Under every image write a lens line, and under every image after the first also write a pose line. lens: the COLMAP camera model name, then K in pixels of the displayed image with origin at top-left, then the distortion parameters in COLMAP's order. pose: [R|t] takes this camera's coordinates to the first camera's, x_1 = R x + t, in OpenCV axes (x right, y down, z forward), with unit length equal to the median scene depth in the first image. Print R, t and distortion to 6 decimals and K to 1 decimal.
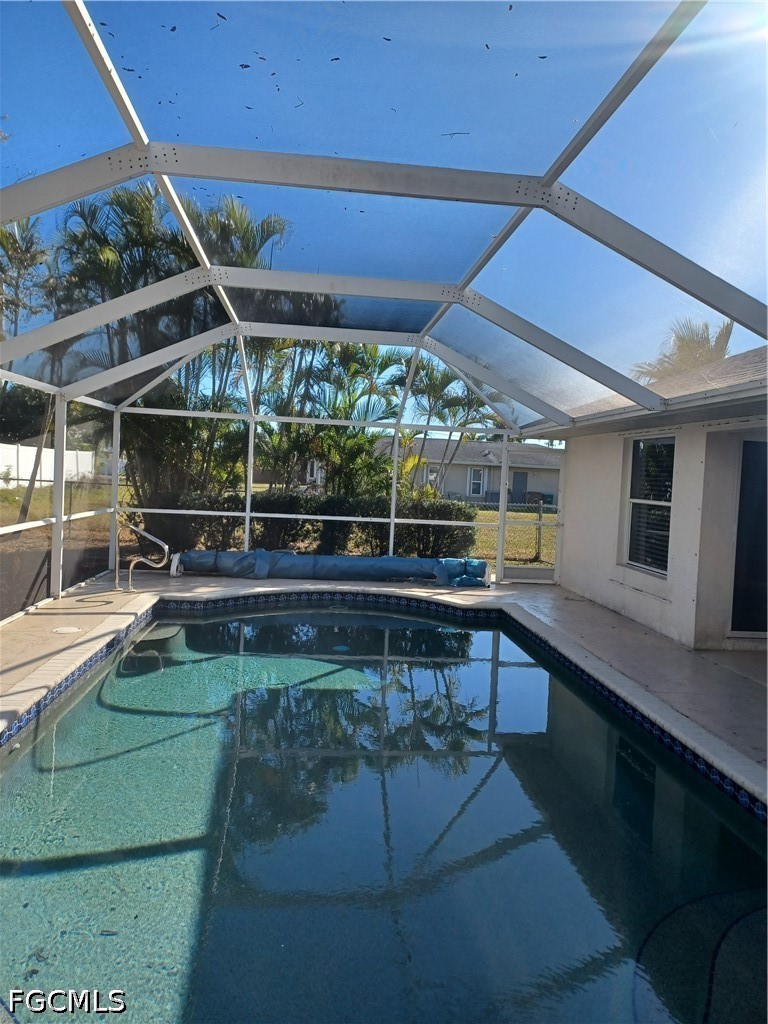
lens RADIAL K [[736.7, 0, 384.0], [0, 736.7, 512.0], [0, 0, 1]] dist [0.039584, -0.080382]
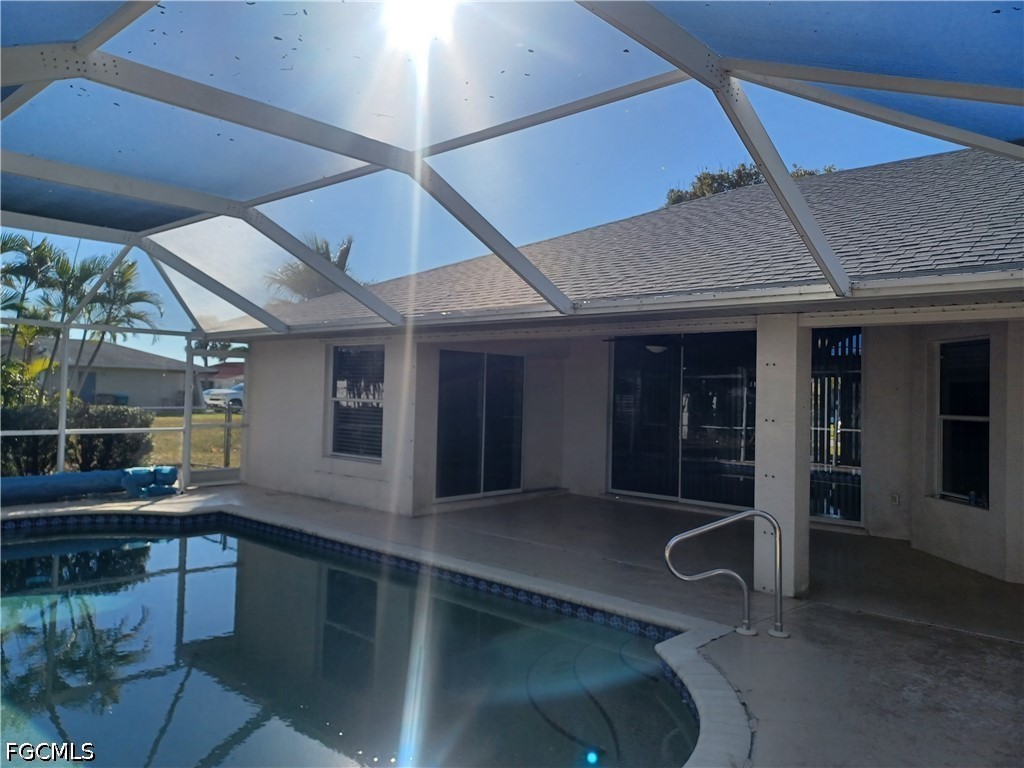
lens RADIAL K [[736.7, 0, 512.0], [0, 736.7, 384.0], [0, 0, 1]] dist [0.039584, -0.080382]
pose [[0.736198, -0.024434, 0.676325, -0.187482], [0.046472, 0.998814, -0.014501, -0.007560], [-0.675169, 0.042106, 0.736460, -0.020417]]
